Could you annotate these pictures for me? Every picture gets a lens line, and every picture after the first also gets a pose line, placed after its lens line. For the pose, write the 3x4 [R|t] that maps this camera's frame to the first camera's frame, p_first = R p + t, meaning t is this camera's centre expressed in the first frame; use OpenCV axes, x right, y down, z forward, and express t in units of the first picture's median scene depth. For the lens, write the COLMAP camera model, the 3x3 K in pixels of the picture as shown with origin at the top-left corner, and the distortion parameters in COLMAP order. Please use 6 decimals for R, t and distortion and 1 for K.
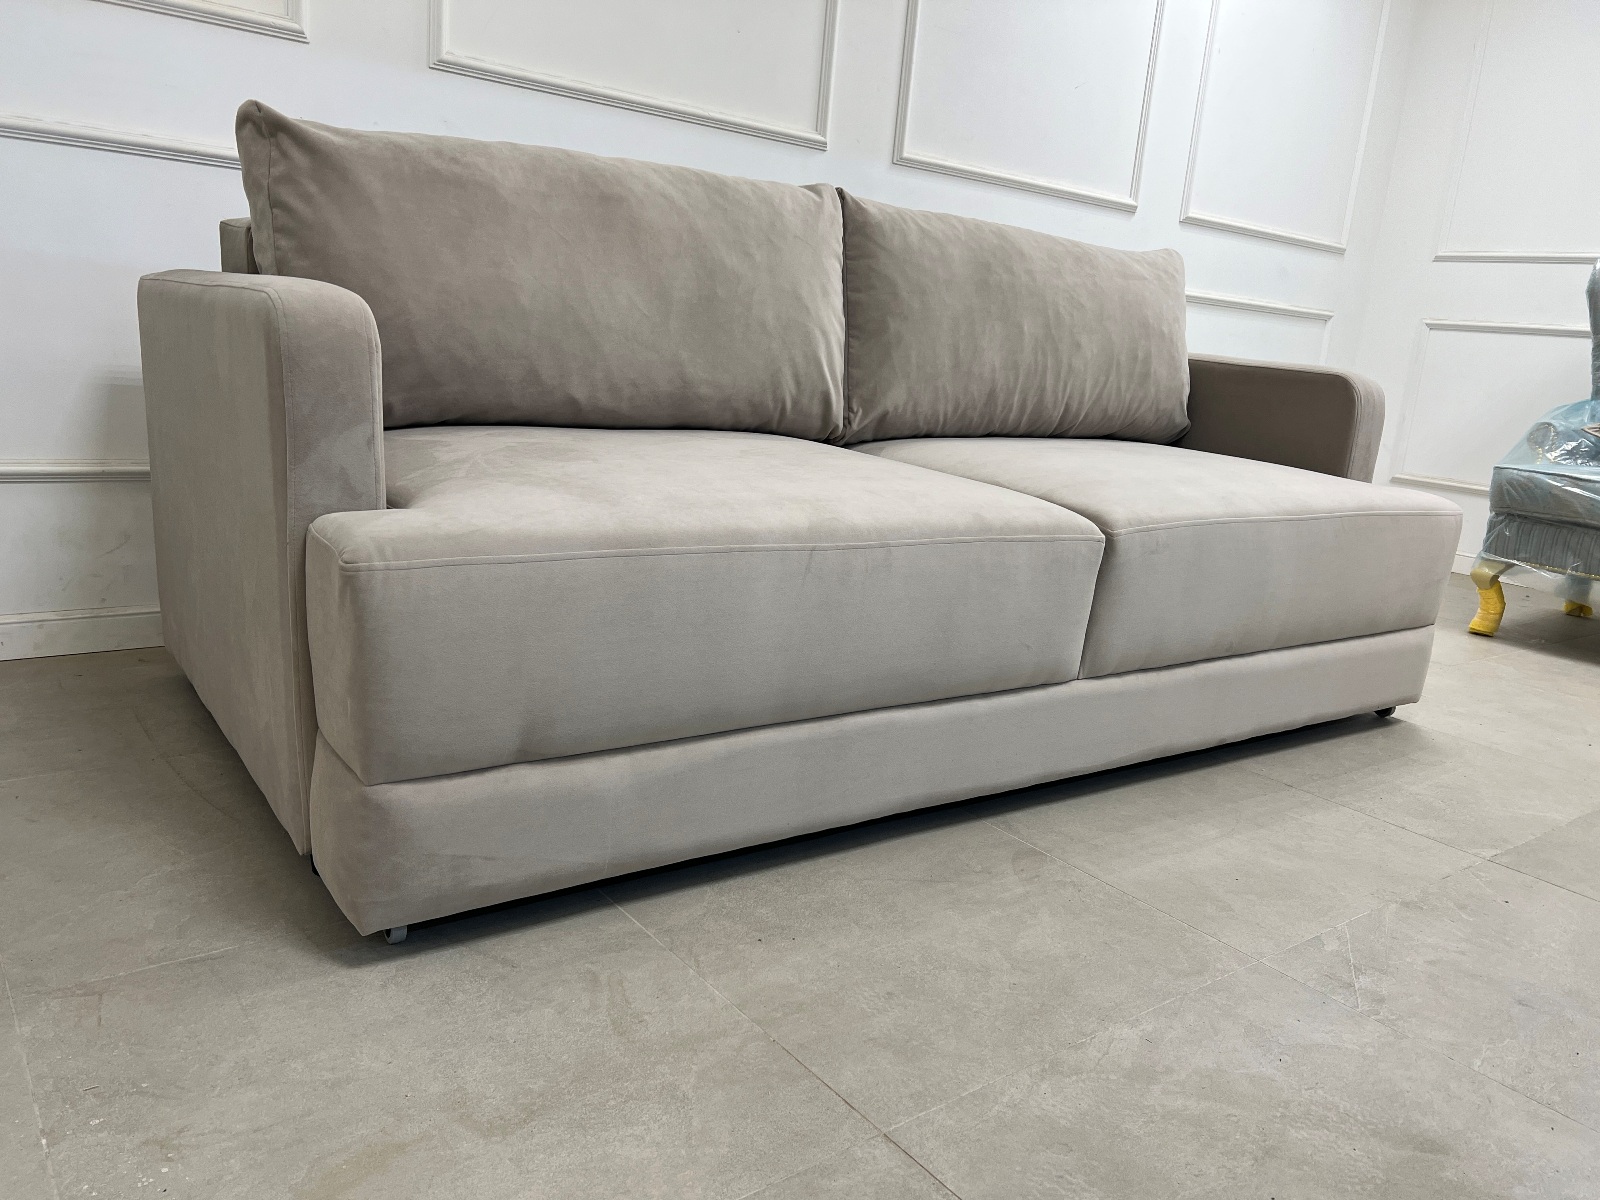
lens RADIAL K [[1201.6, 0, 794.3], [0, 1201.6, 604.0], [0, 0, 1]] dist [0.044720, -0.051571]
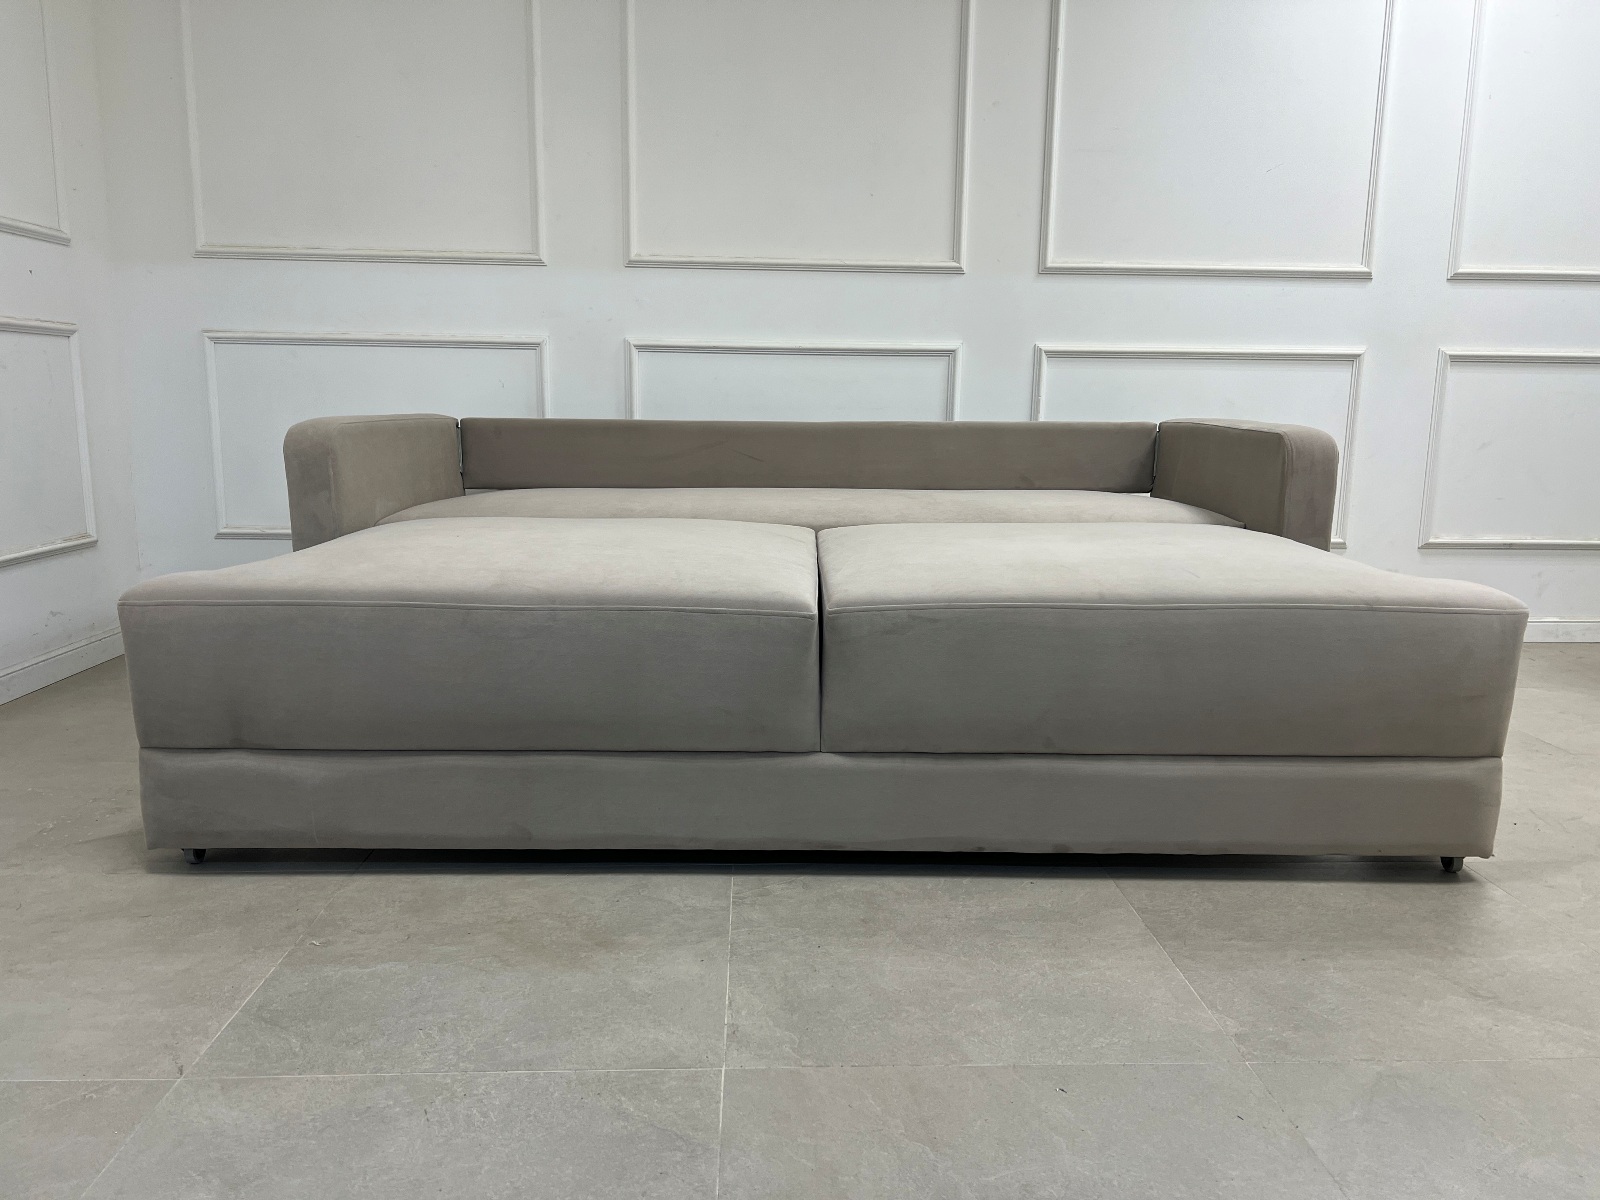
lens RADIAL K [[1201.6, 0, 796.5], [0, 1201.6, 609.4], [0, 0, 1]] dist [0.044720, -0.051571]
pose [[0.813892, 0.026195, -0.580426, 1.106142], [-0.074175, 0.995493, -0.059084, 0.076097], [0.576263, 0.091142, 0.812167, -0.075769]]
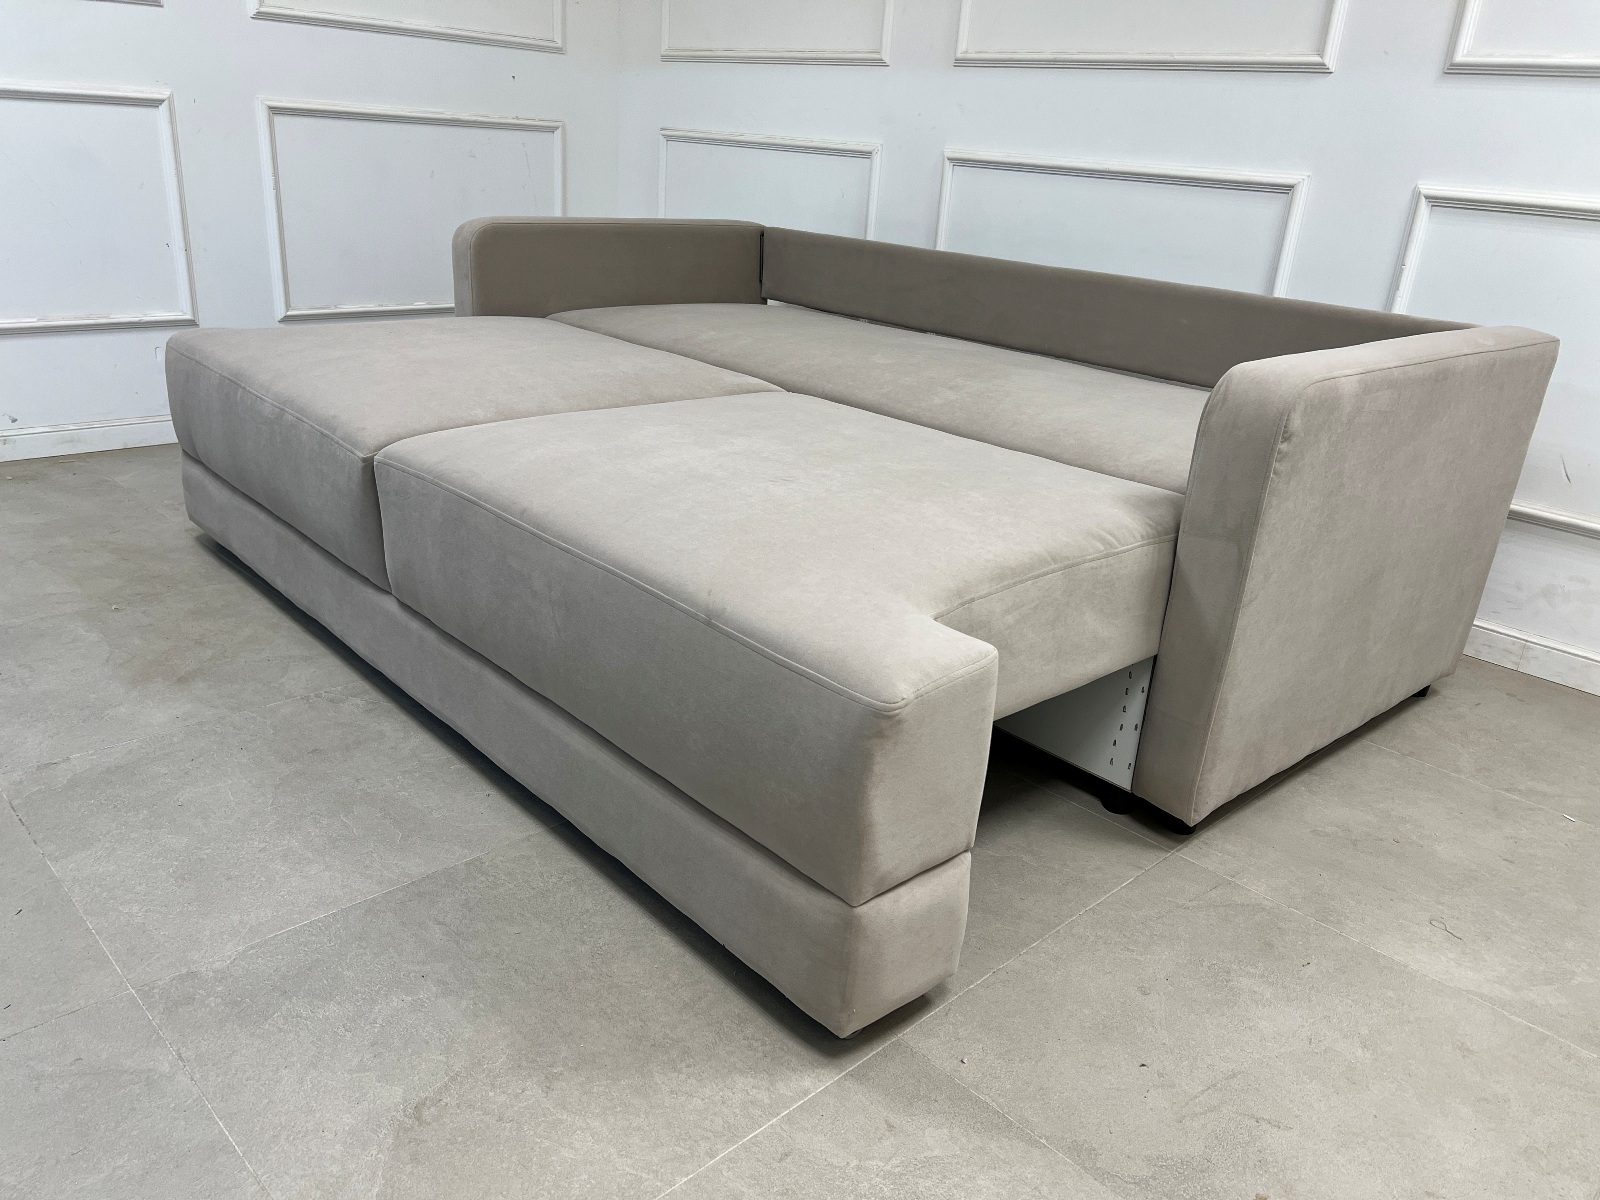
lens RADIAL K [[1201.6, 0, 791.2], [0, 1201.6, 604.3], [0, 0, 1]] dist [0.044720, -0.051571]
pose [[0.117734, 0.287718, -0.950451, 1.645884], [-0.276675, 0.928713, 0.246866, -0.255160], [0.953724, 0.233902, 0.188945, 1.061101]]
